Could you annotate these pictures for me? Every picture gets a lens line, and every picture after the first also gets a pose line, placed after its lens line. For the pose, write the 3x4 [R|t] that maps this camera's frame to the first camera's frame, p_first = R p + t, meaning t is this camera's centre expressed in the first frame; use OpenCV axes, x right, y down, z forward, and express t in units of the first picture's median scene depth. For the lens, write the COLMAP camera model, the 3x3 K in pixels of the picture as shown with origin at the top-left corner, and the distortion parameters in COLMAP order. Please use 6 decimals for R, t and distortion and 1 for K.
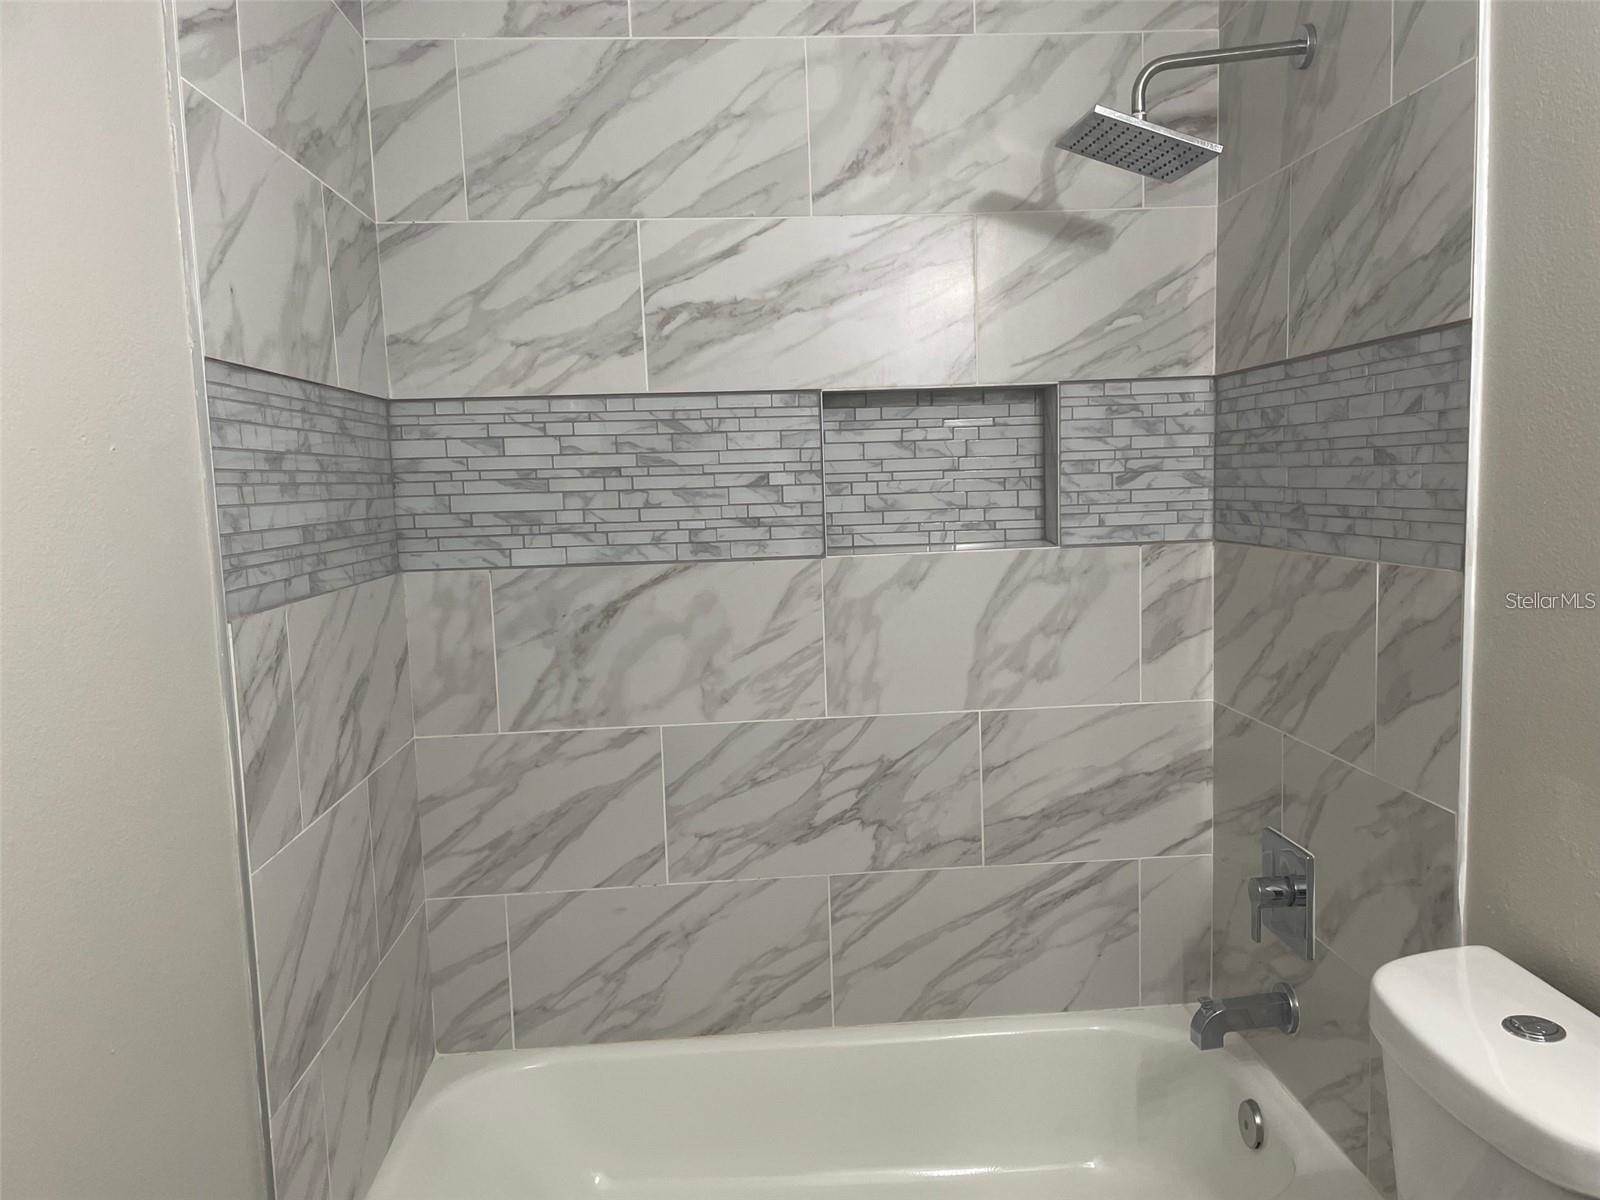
lens RADIAL K [[1247.6, 0, 806.3], [0, 1247.6, 610.4], [0, 0, 1]] dist [0.119422, -0.180572]
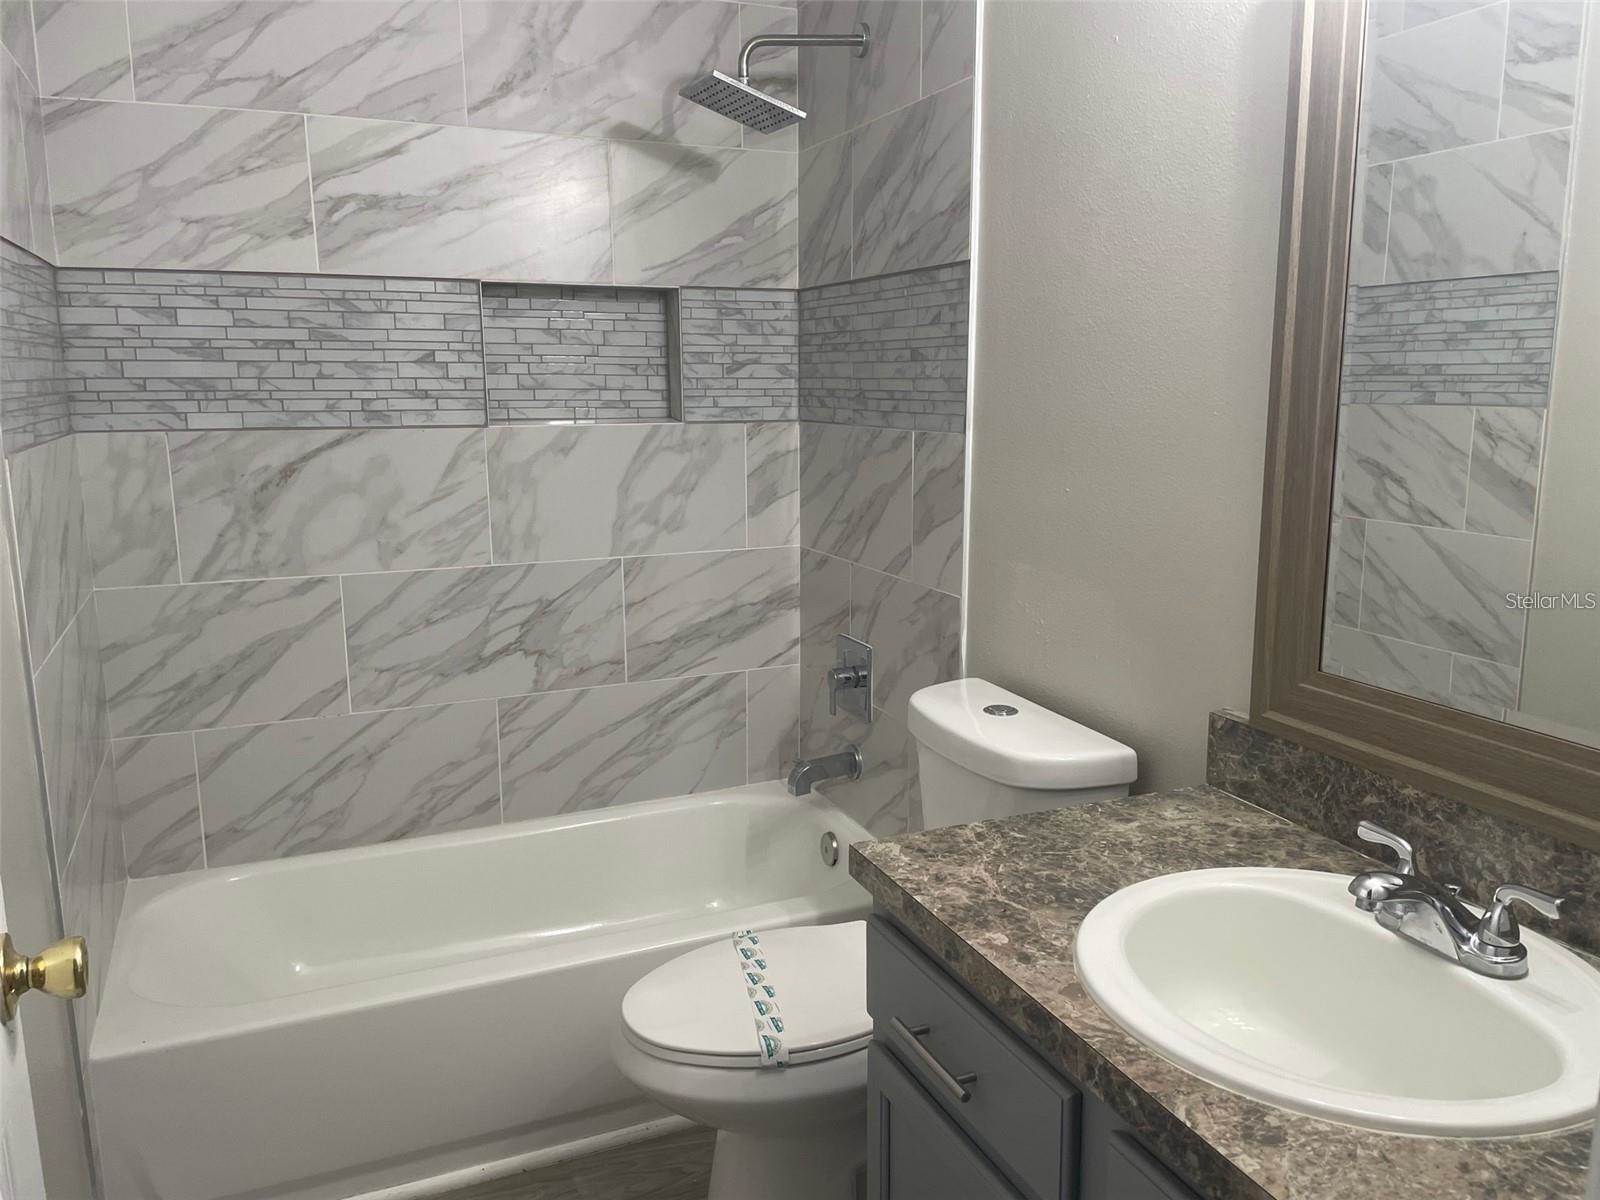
lens RADIAL K [[1217.5, 0, 827.0], [0, 1217.5, 601.6], [0, 0, 1]] dist [0.094050, -0.124722]
pose [[0.938818, -0.034004, 0.342731, -0.086827], [0.008785, 0.997155, 0.074869, 0.037510], [-0.344302, -0.067277, 0.936446, -0.195445]]
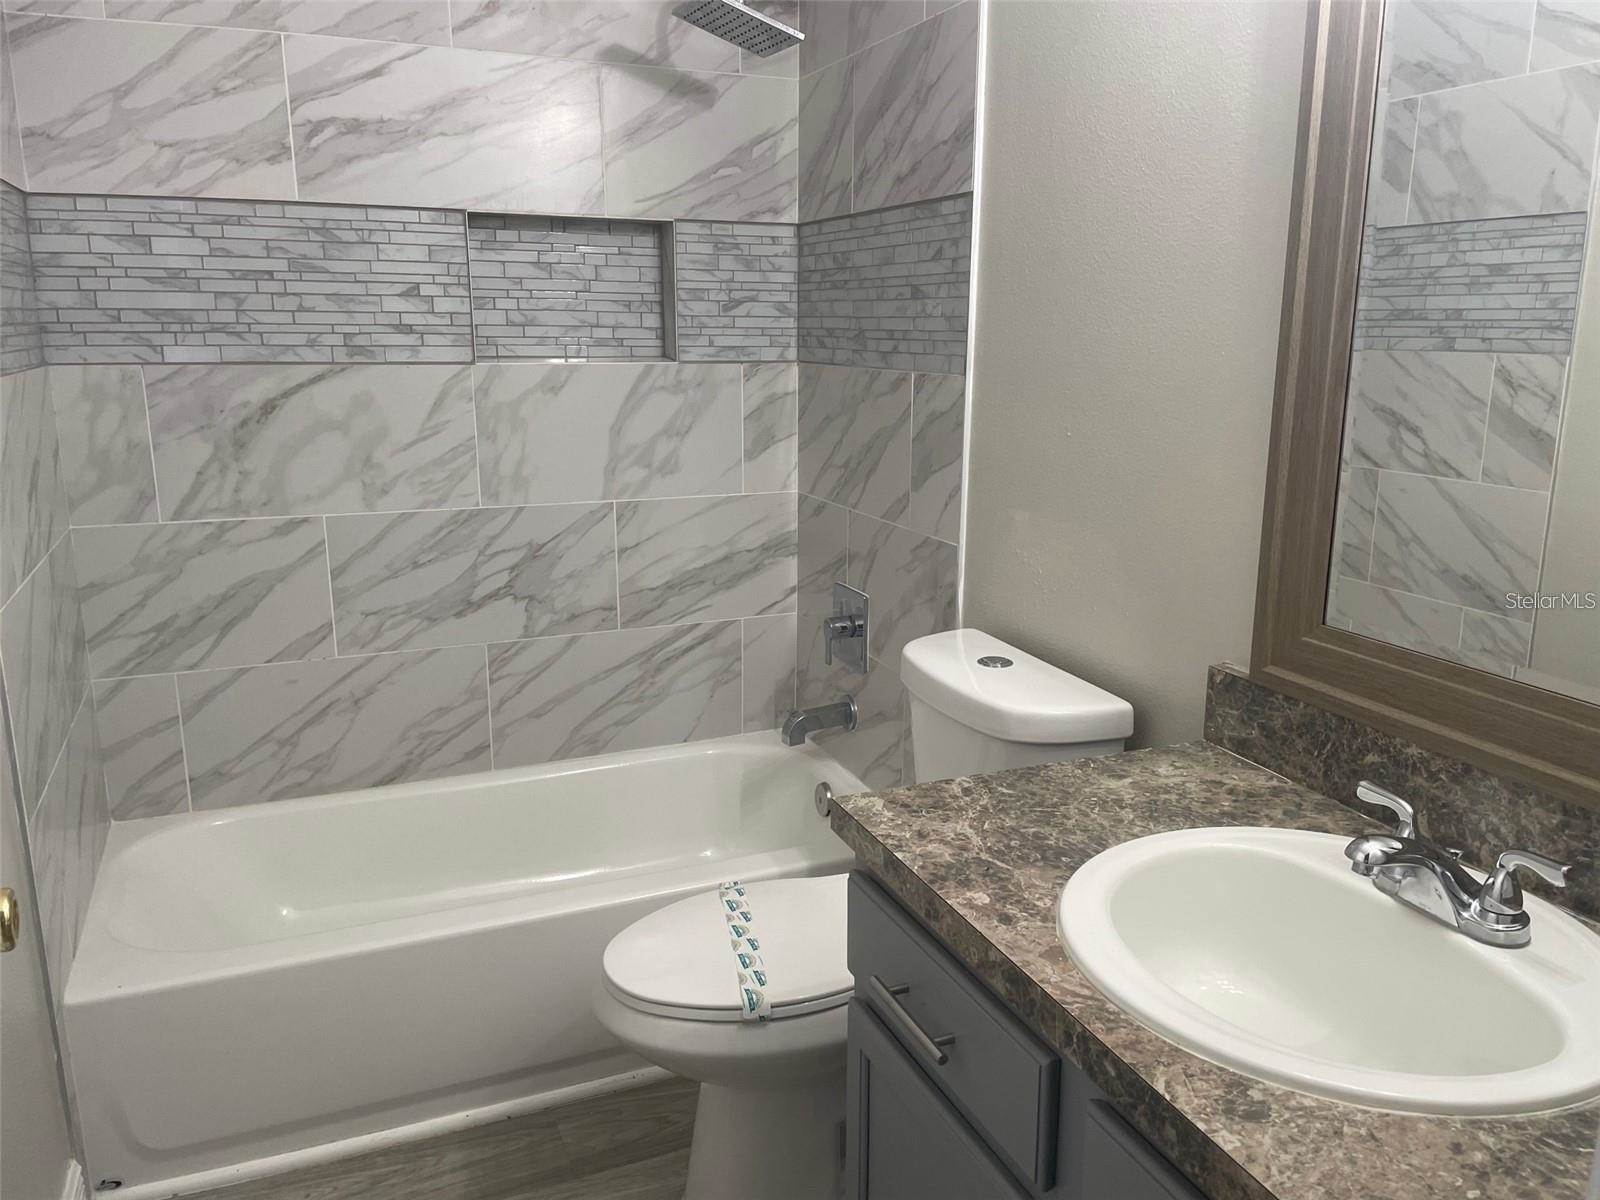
lens RADIAL K [[1222.6, 0, 830.0], [0, 1222.6, 605.1], [0, 0, 1]] dist [0.092277, -0.123710]
pose [[0.940796, -0.039231, 0.336696, -0.068004], [-0.001374, 0.992831, 0.119522, 0.040551], [-0.338971, -0.112908, 0.933997, -0.178698]]
